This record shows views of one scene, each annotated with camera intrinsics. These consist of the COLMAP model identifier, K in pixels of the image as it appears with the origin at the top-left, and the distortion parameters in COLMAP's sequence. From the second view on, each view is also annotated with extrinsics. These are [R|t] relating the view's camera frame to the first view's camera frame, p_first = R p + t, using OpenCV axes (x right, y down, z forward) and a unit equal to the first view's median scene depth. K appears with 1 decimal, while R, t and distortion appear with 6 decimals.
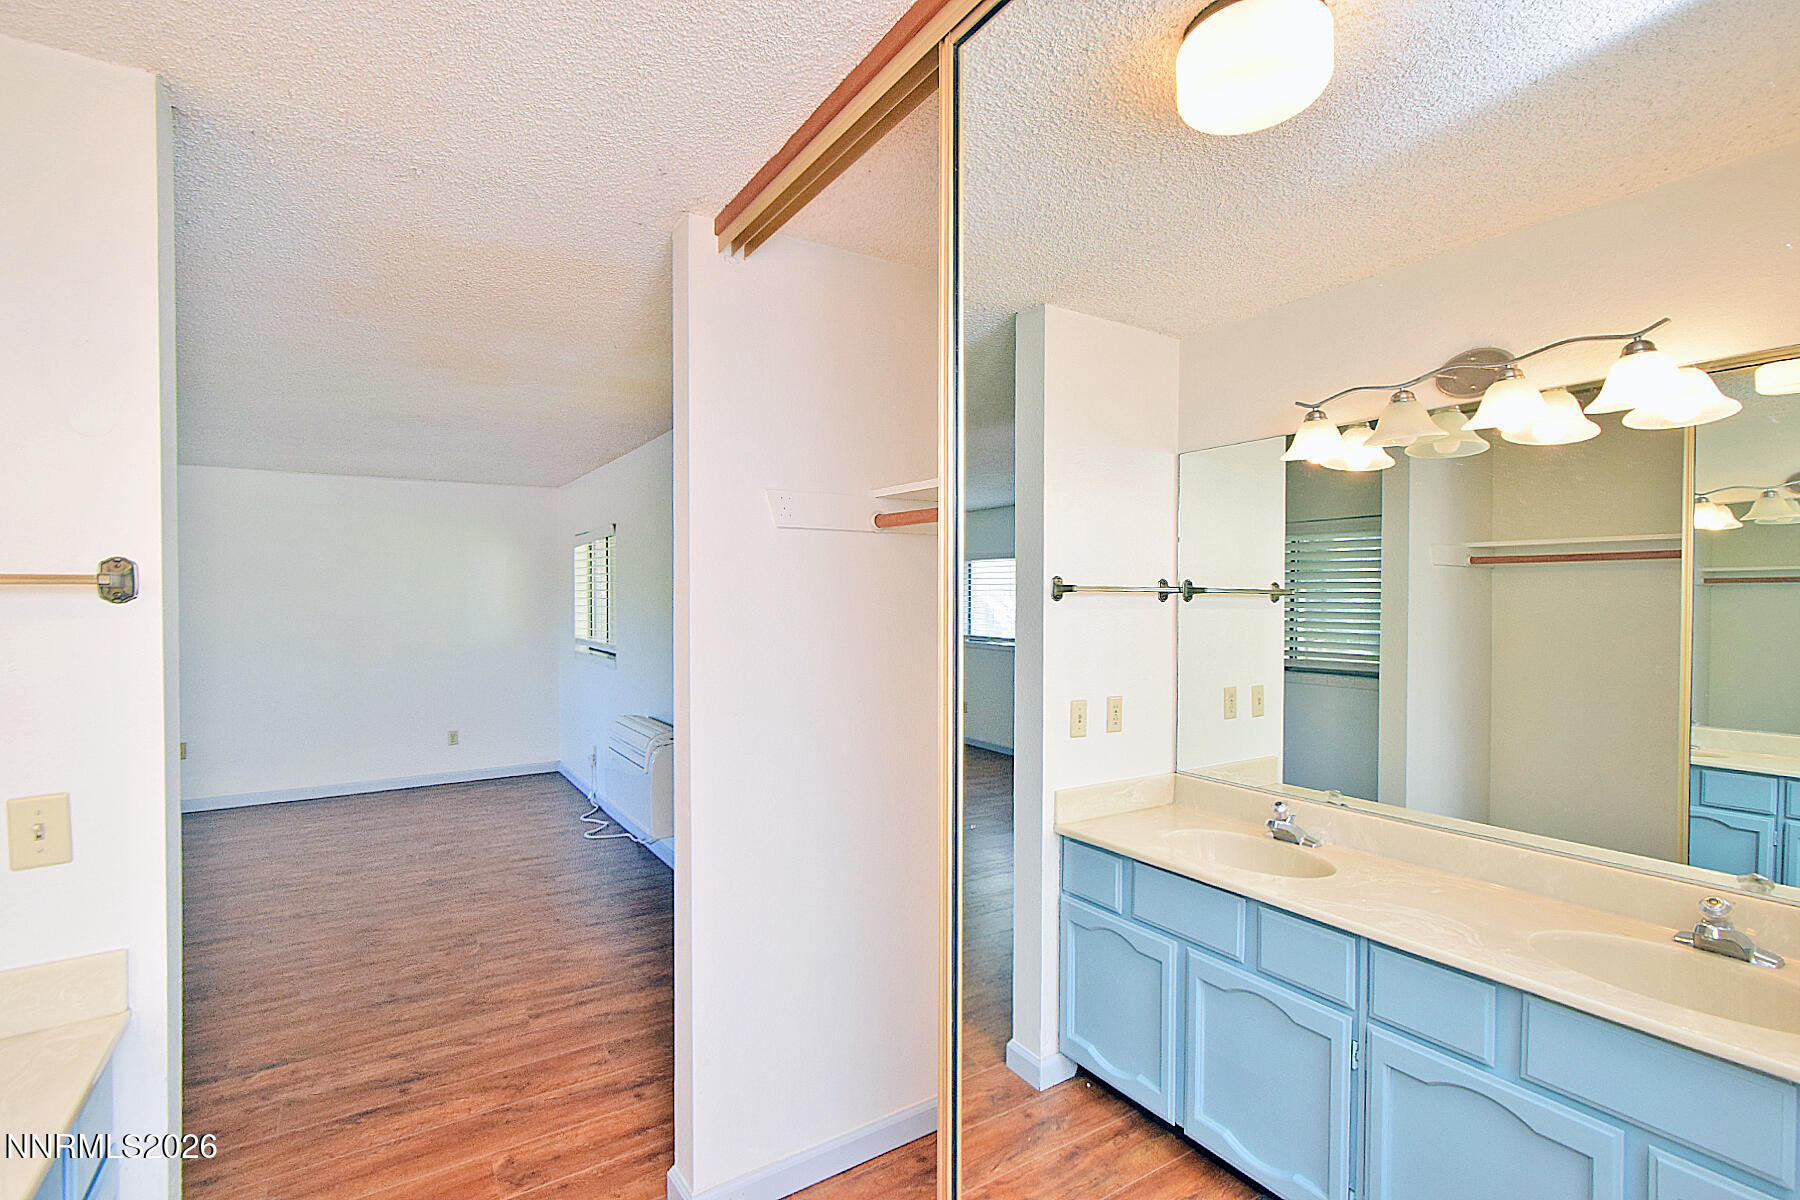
lens RADIAL K [[807.9, 0, 900.0], [0, 807.9, 600.0], [0, 0, 1]] dist [0.003209, -0.000066]
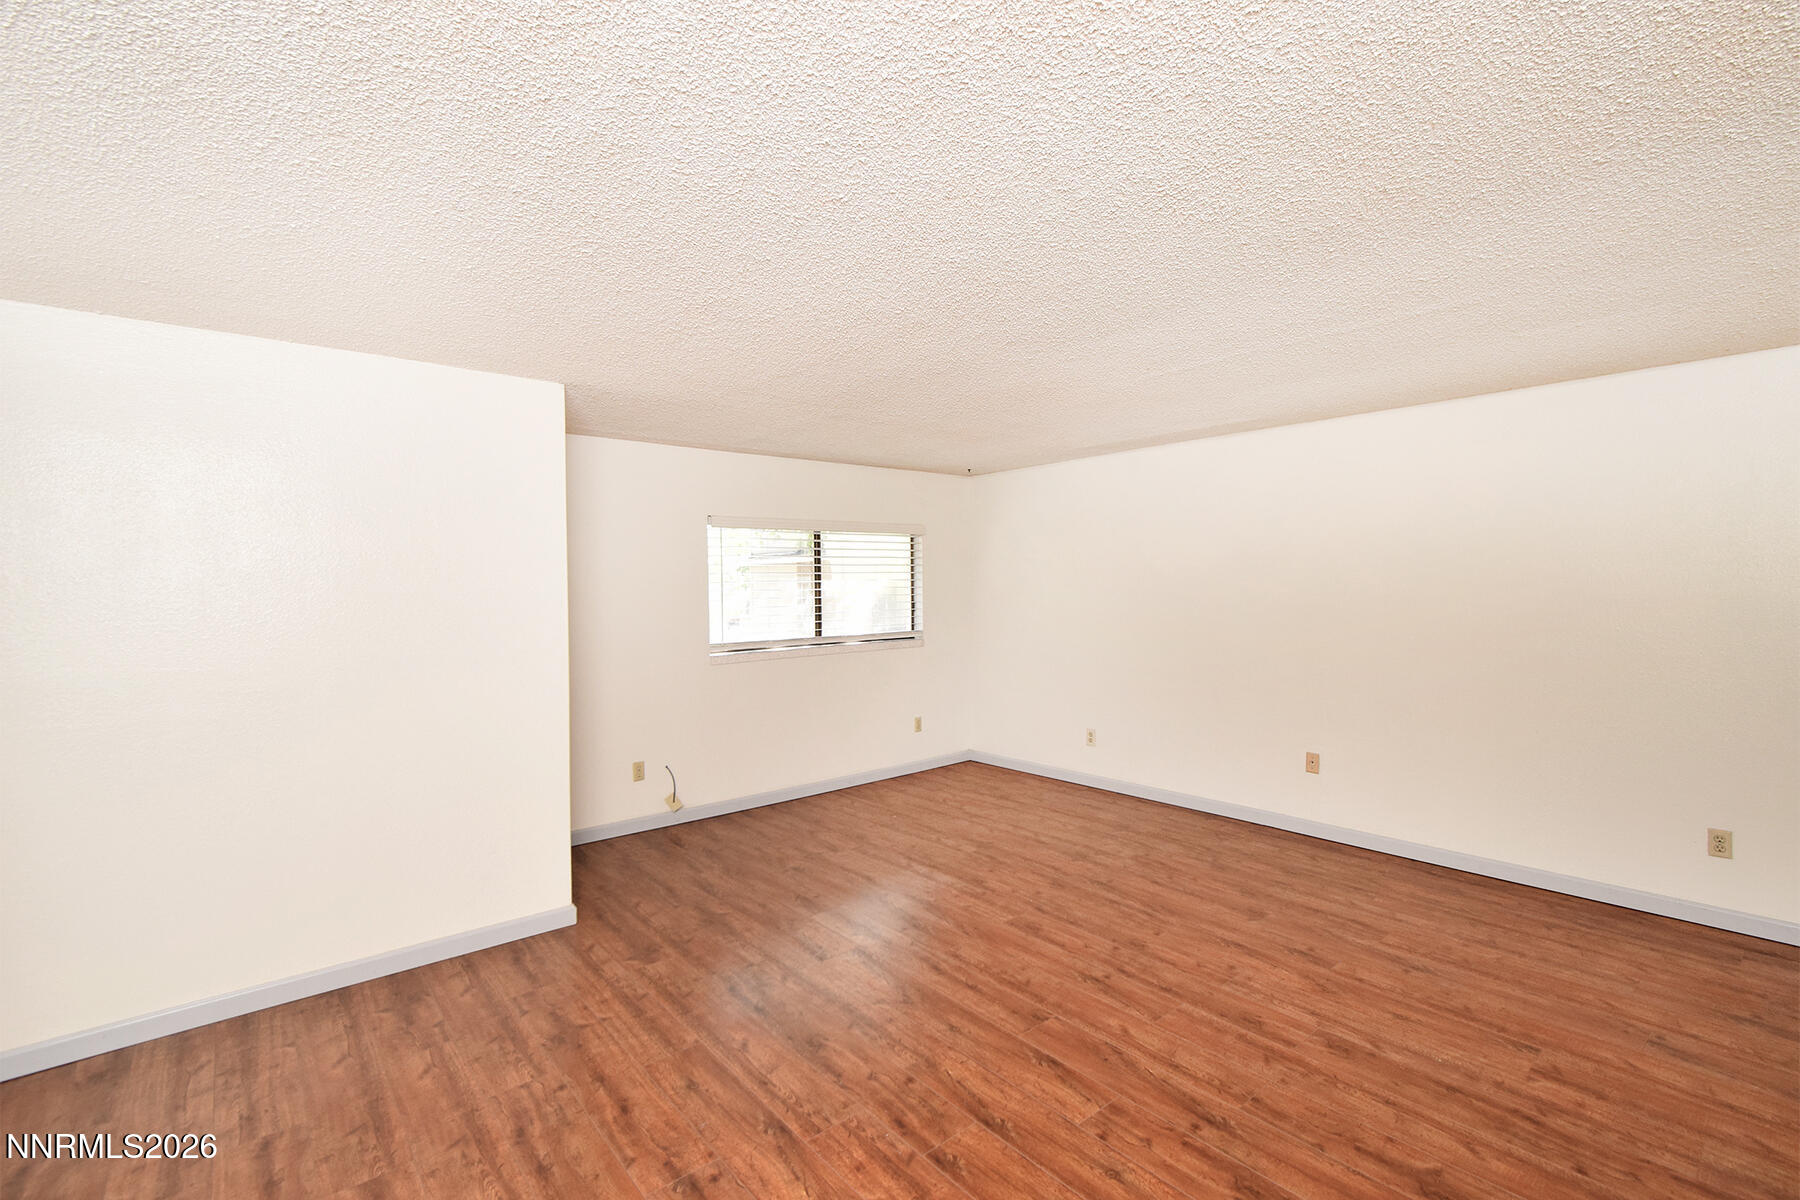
lens RADIAL K [[807.9, 0, 900.0], [0, 807.9, 600.0], [0, 0, 1]] dist [0.003209, -0.000066]
pose [[0.119223, 0.019750, -0.992671, -0.204287], [0.011830, 0.999703, 0.021311, -0.001884], [0.992797, -0.014284, 0.118954, 0.832233]]
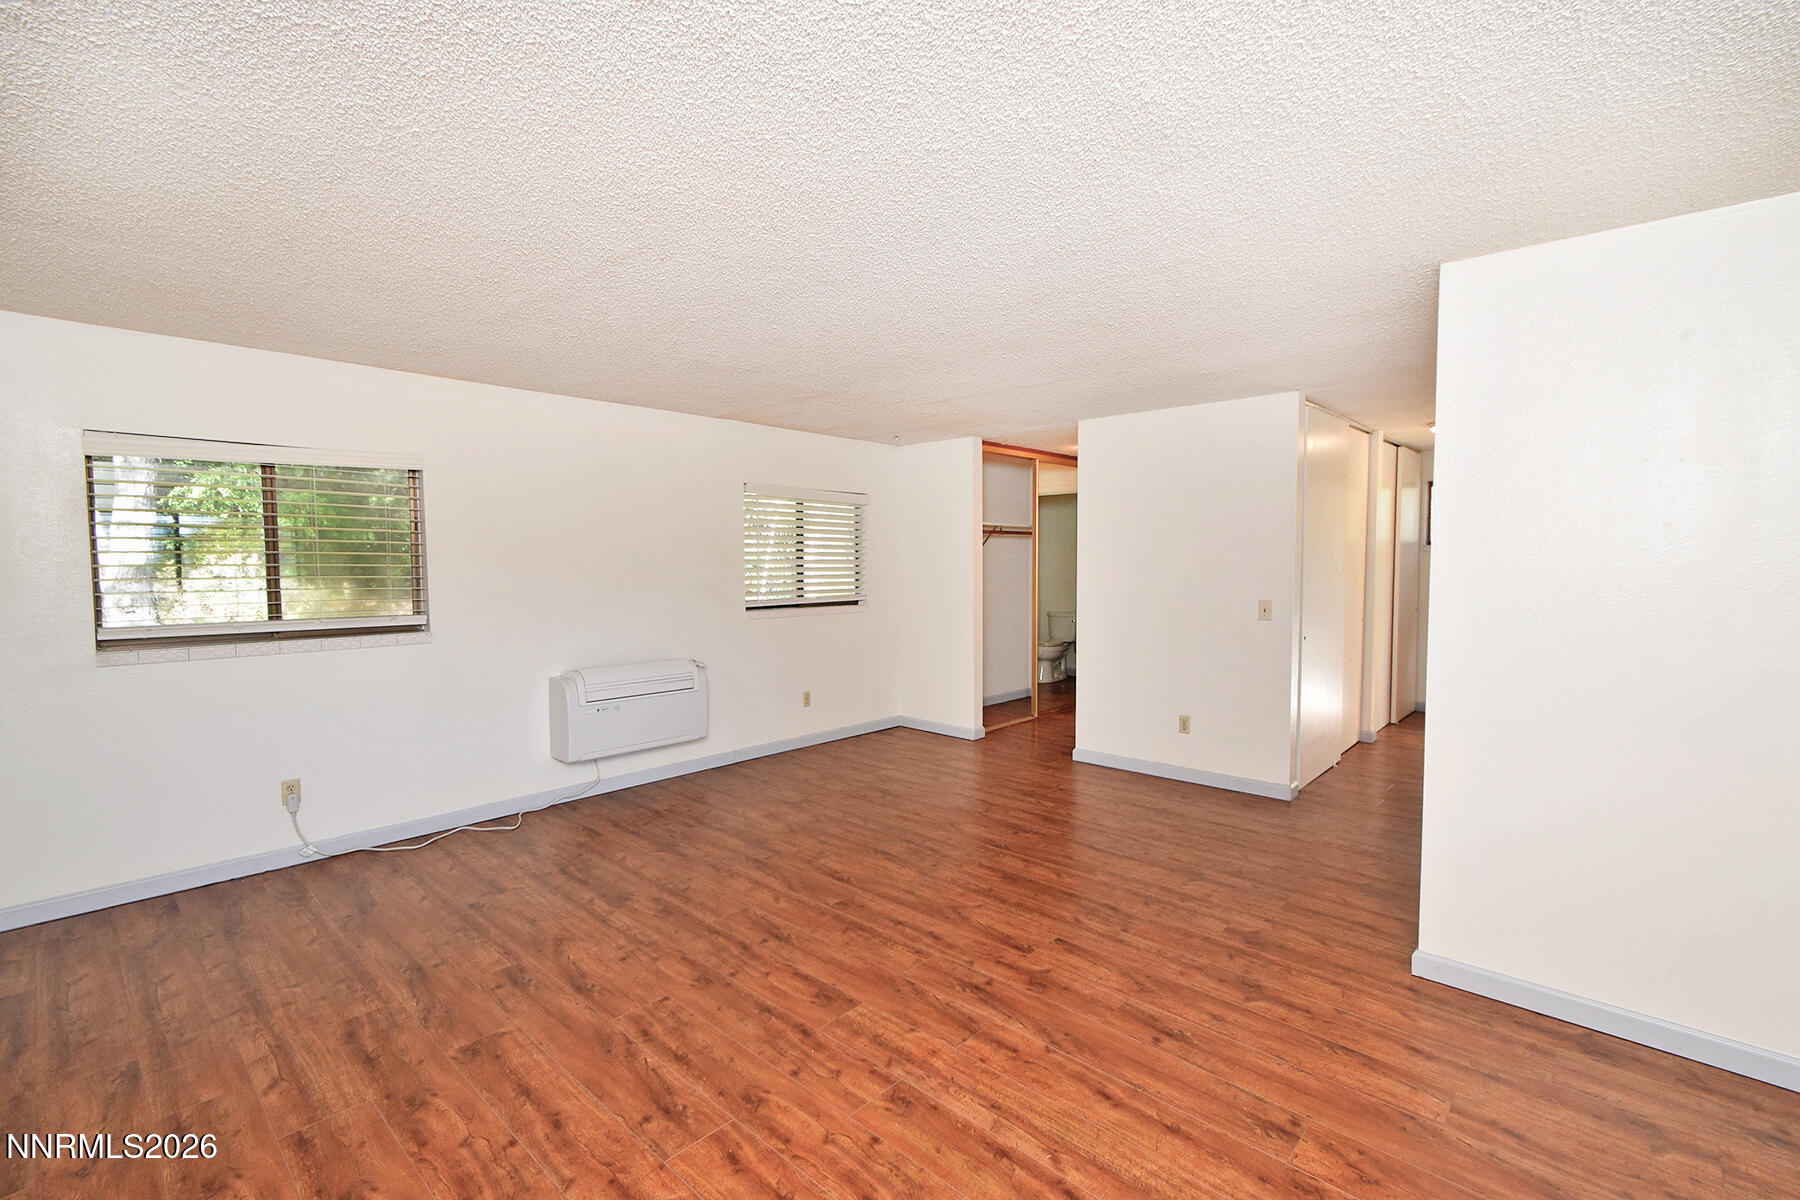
lens RADIAL K [[807.0, 0, 900.0], [0, 807.0, 600.0], [0, 0, 1]] dist [0.001877, 0.000435]
pose [[-0.240303, -0.046719, 0.969573, -1.992936], [0.002627, 0.998806, 0.048778, 0.019391], [-0.970694, 0.014268, -0.239893, 1.236098]]
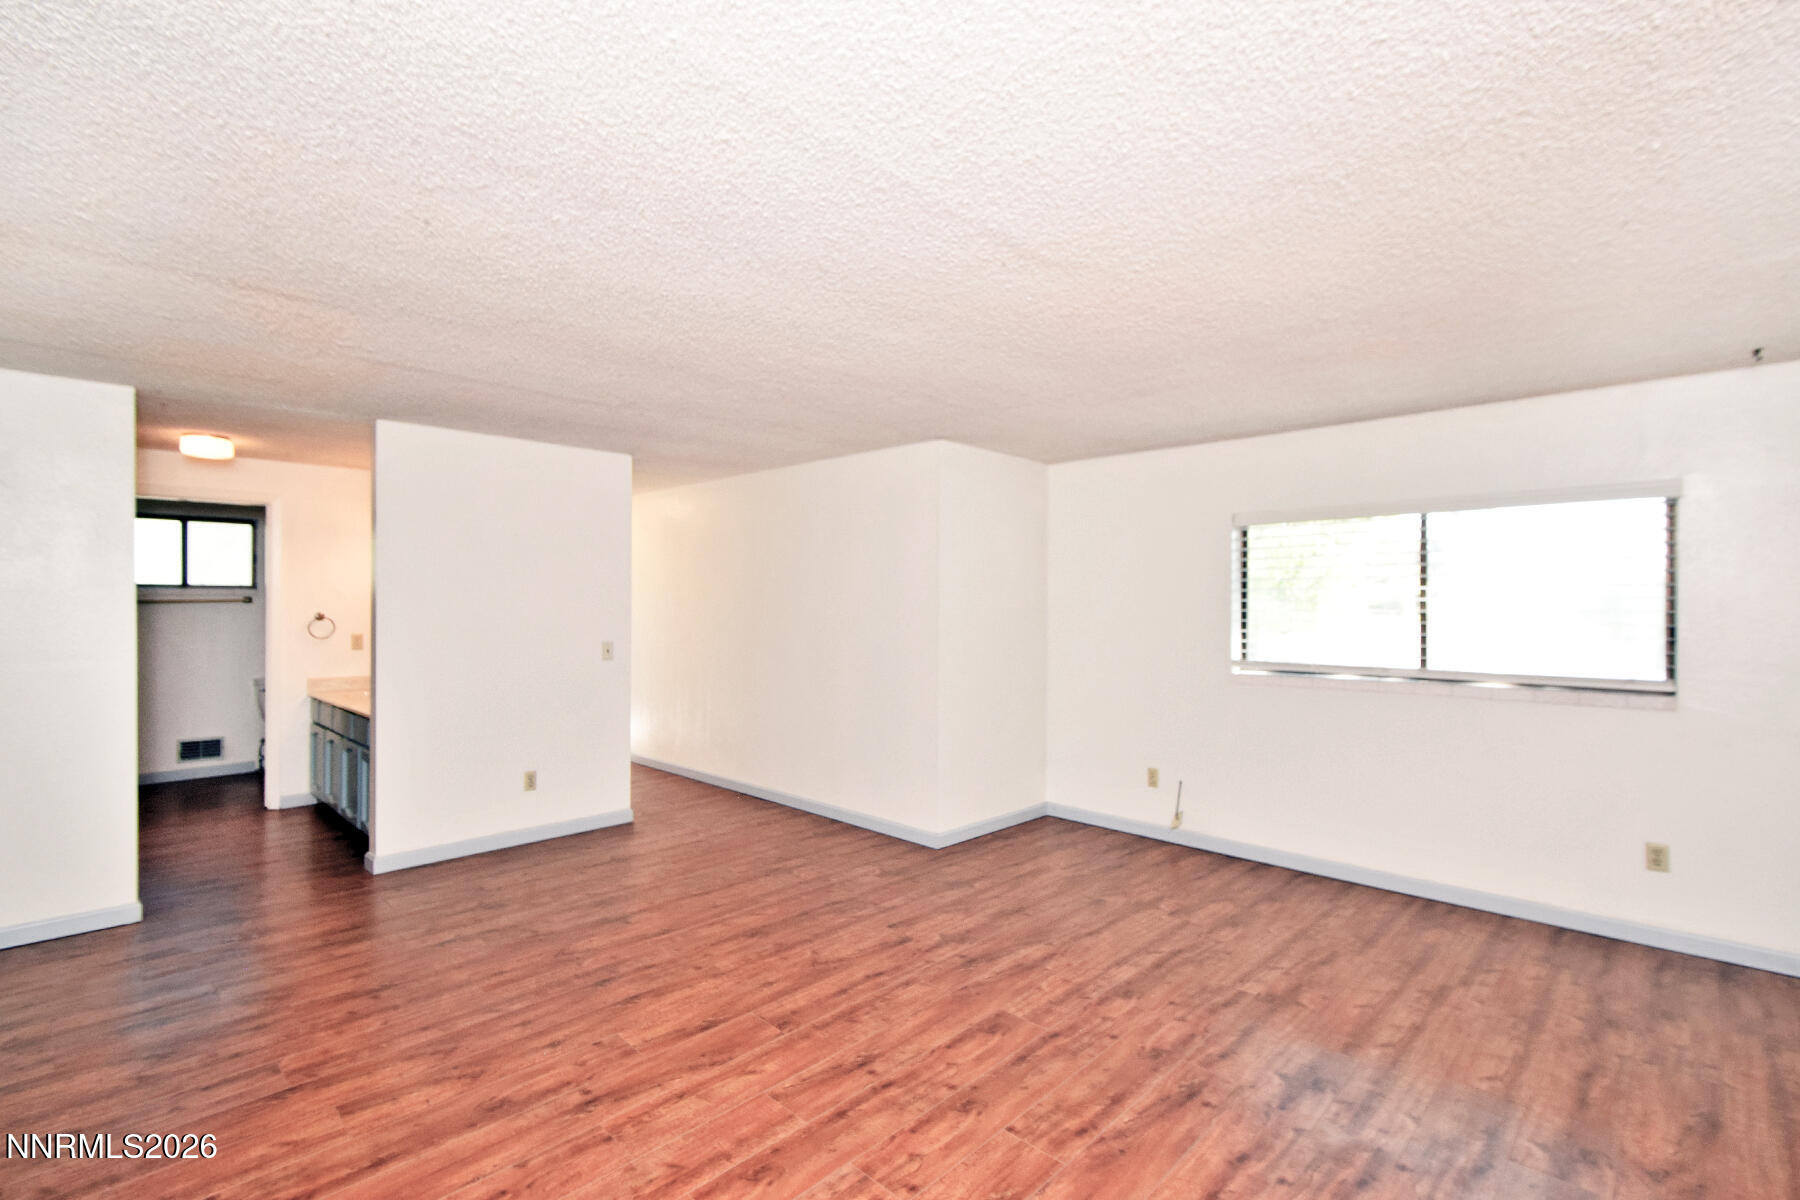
lens RADIAL K [[807.9, 0, 900.0], [0, 807.9, 600.0], [0, 0, 1]] dist [0.003209, -0.000066]
pose [[-0.976293, -0.003252, -0.216431, -0.945215], [-0.002597, 0.999991, -0.003314, 0.012249], [0.216440, -0.002673, -0.976292, 1.914505]]
